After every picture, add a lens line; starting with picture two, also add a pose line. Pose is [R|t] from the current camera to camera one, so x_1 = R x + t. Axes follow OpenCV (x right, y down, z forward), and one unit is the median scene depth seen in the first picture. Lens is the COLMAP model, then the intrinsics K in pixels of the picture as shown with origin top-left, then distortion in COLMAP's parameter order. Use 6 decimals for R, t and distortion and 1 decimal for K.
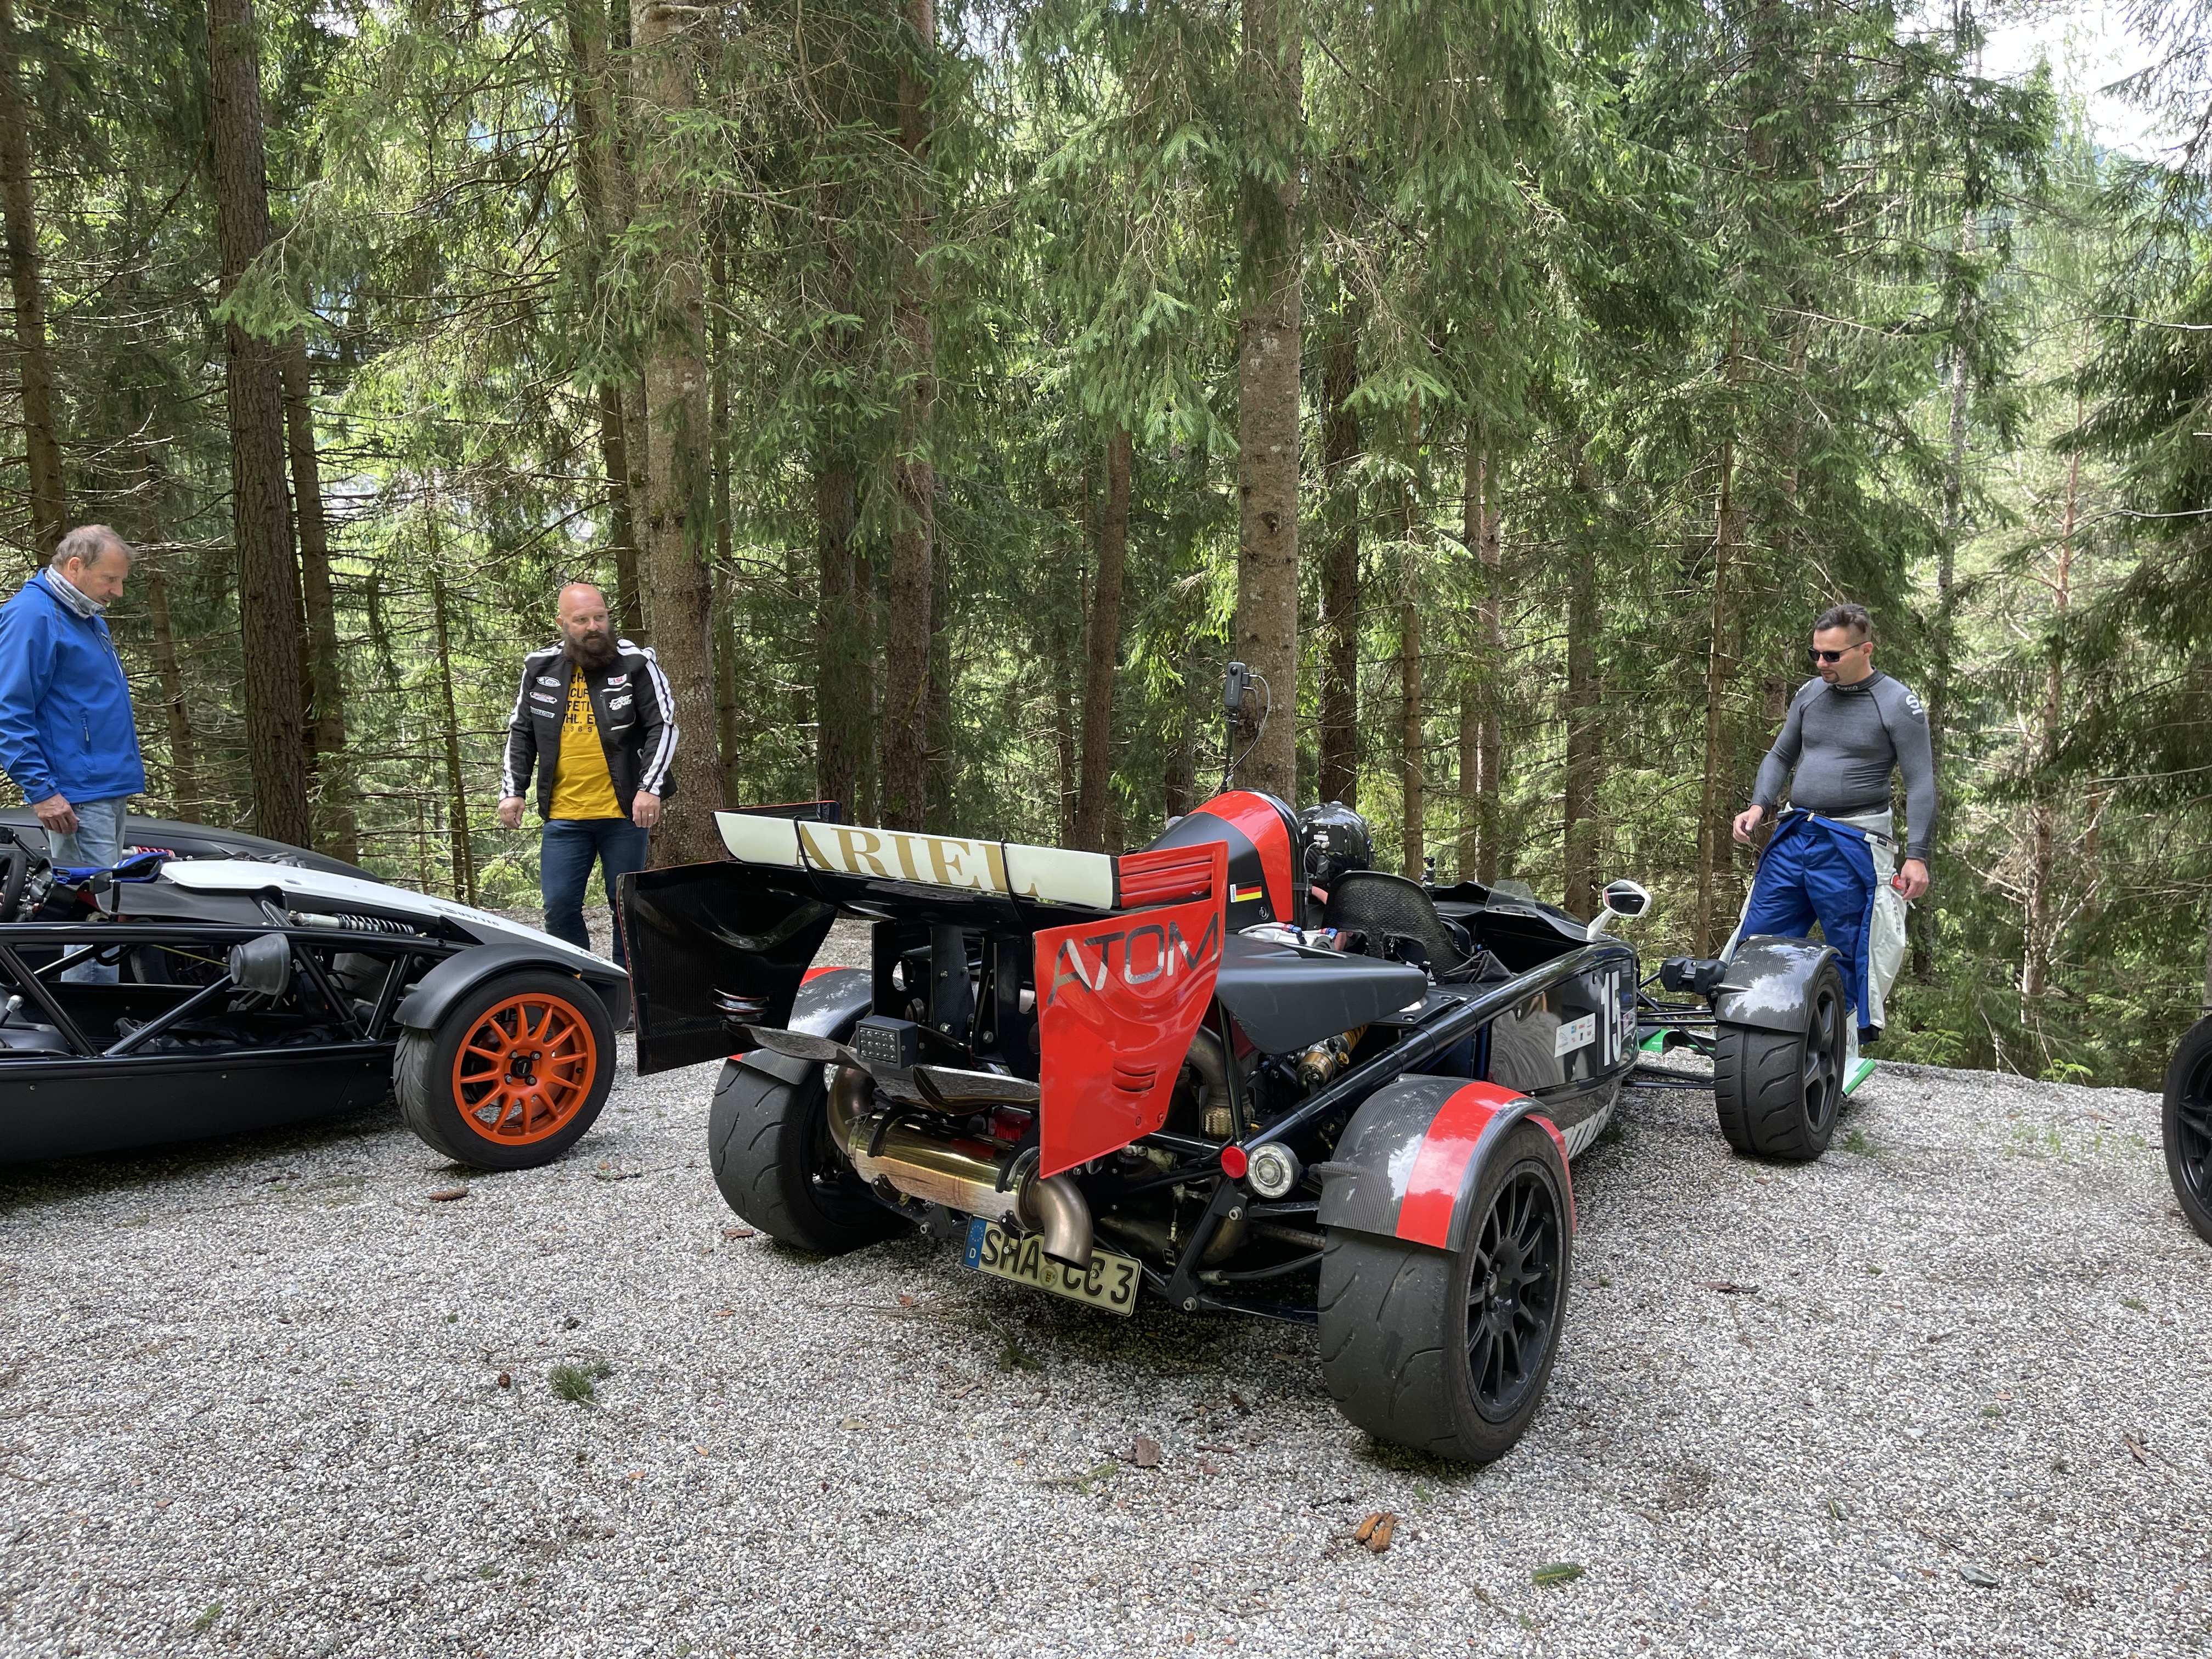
lens RADIAL K [[1670.7, 0, 1127.1], [0, 1670.7, 820.0], [0, 0, 1]] dist [0.079006, -0.103383]
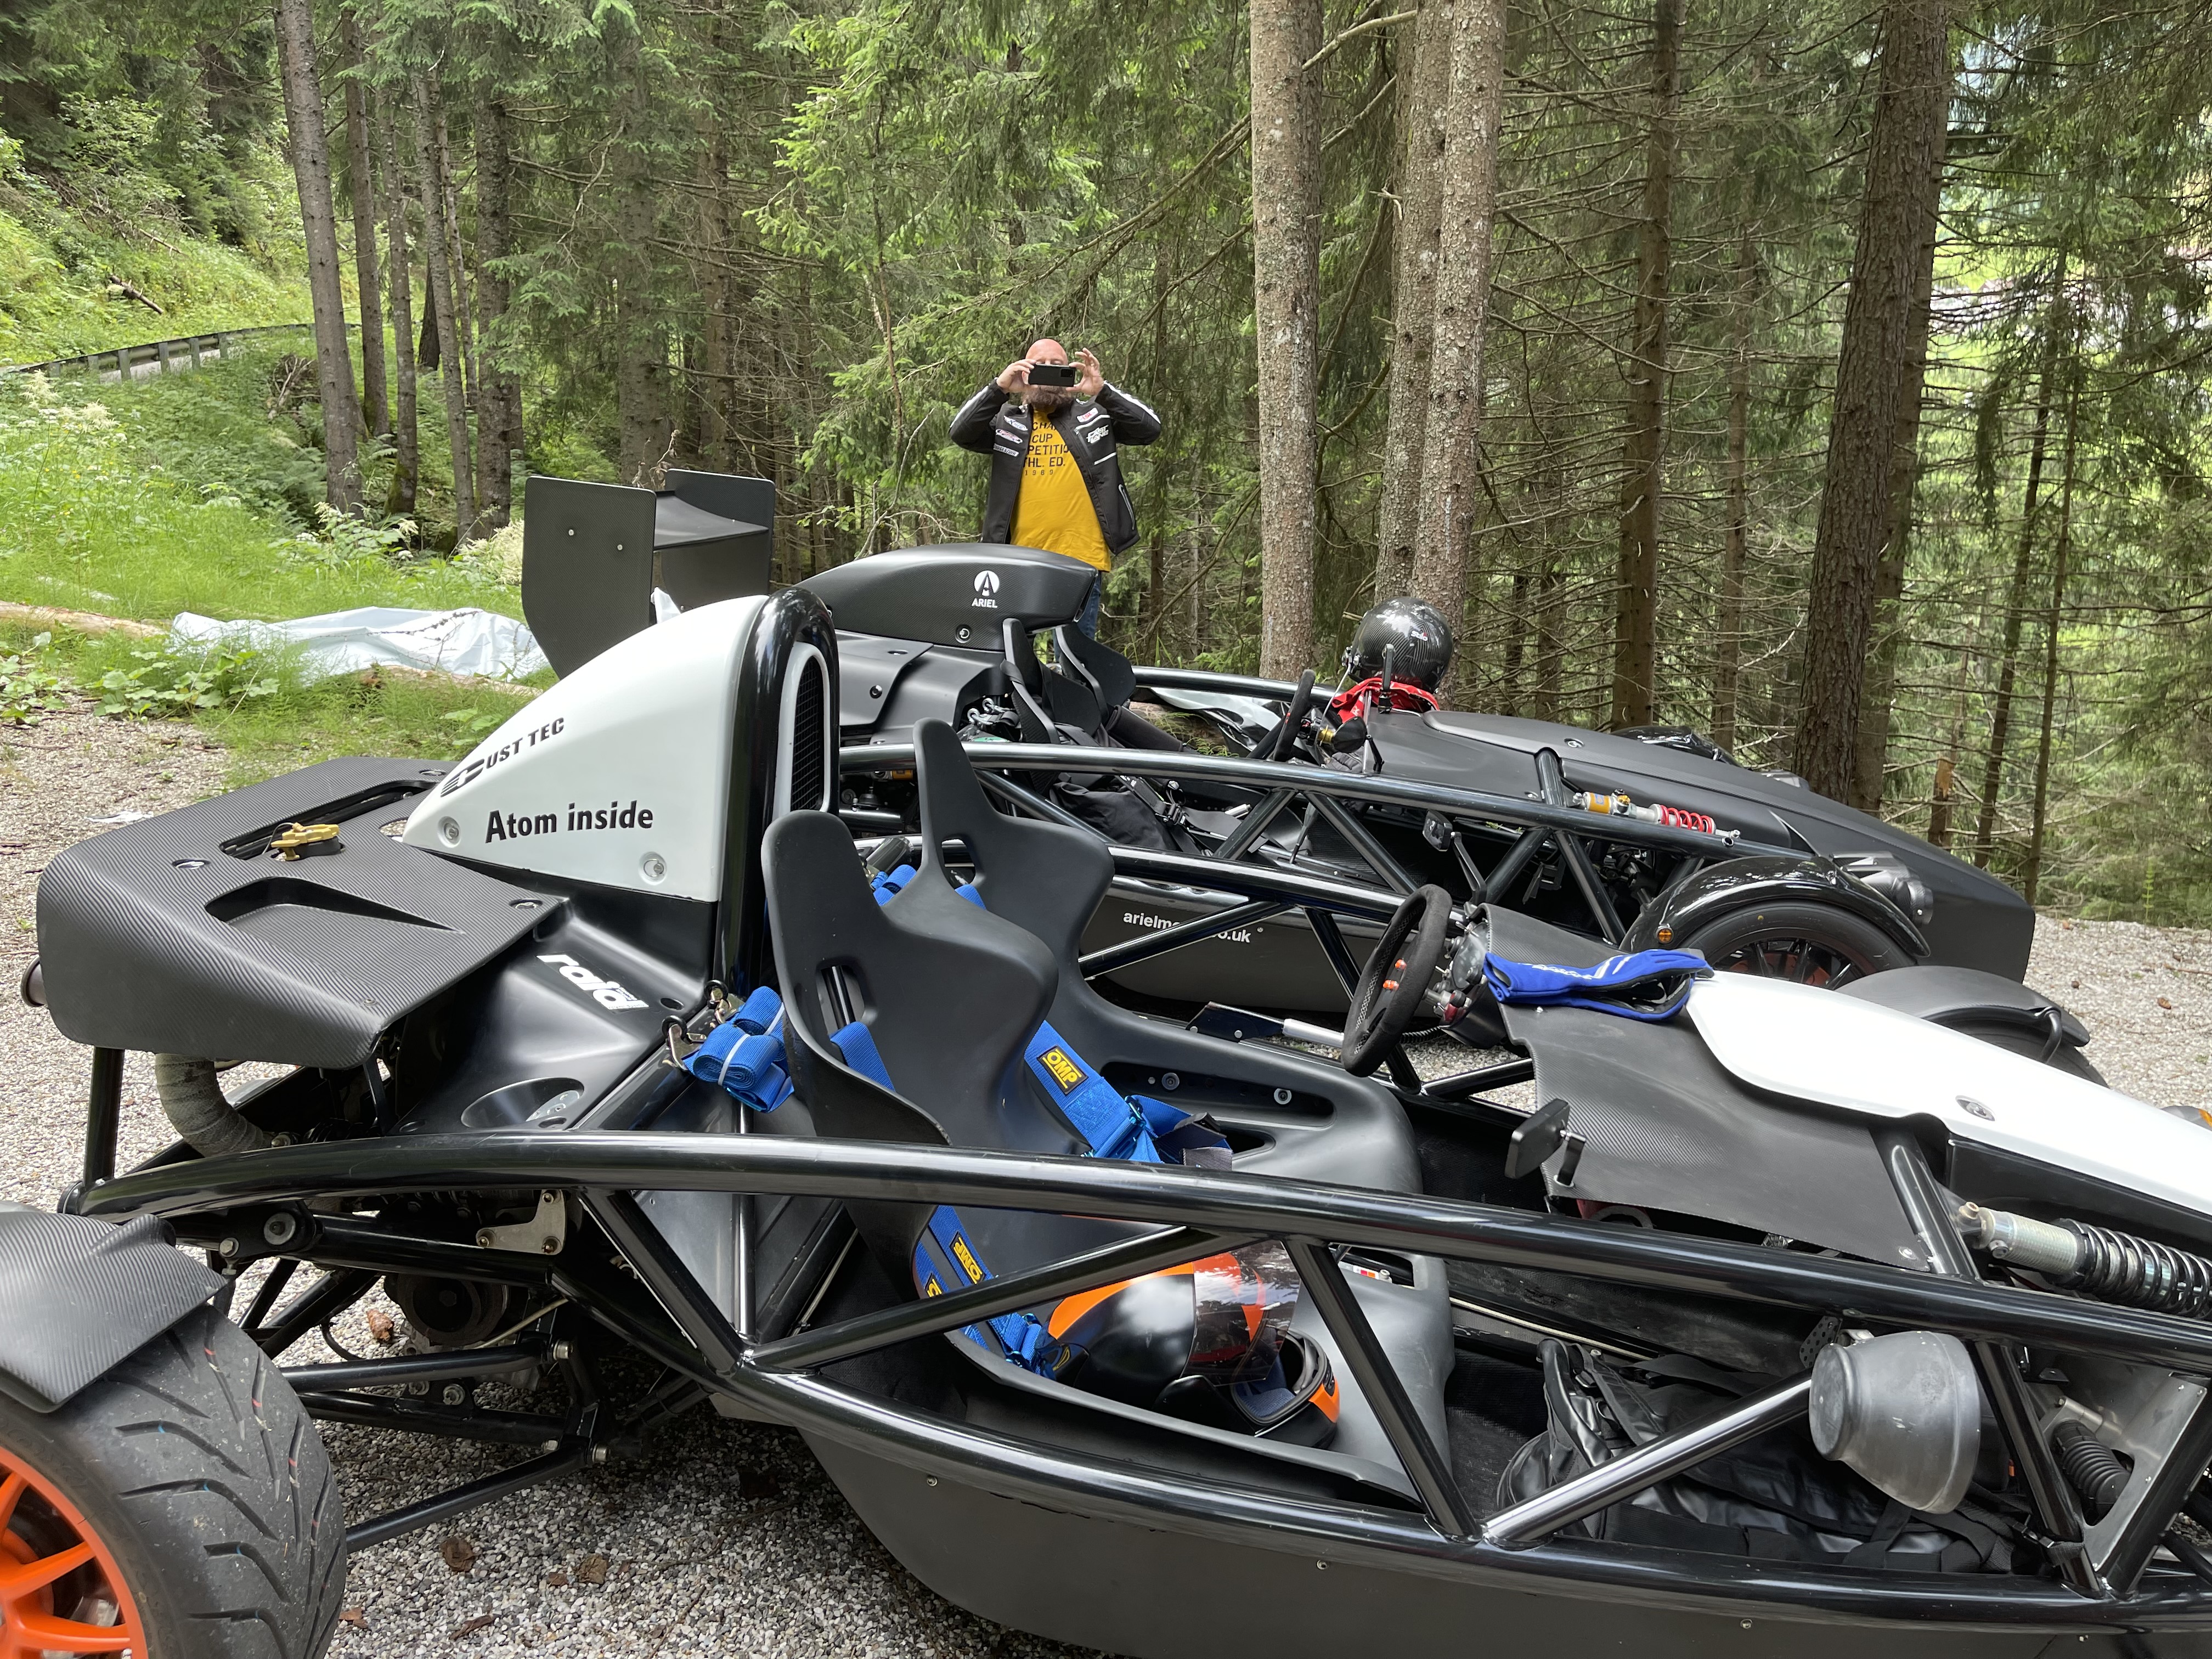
lens RADIAL K [[1670.7, 0, 1132.3], [0, 1670.7, 814.0], [0, 0, 1]] dist [0.079006, -0.103383]
pose [[0.660480, 0.190919, -0.726165, -0.345123], [-0.117578, 0.981500, 0.151107, -0.069525], [0.741580, -0.014422, 0.670709, 0.580239]]
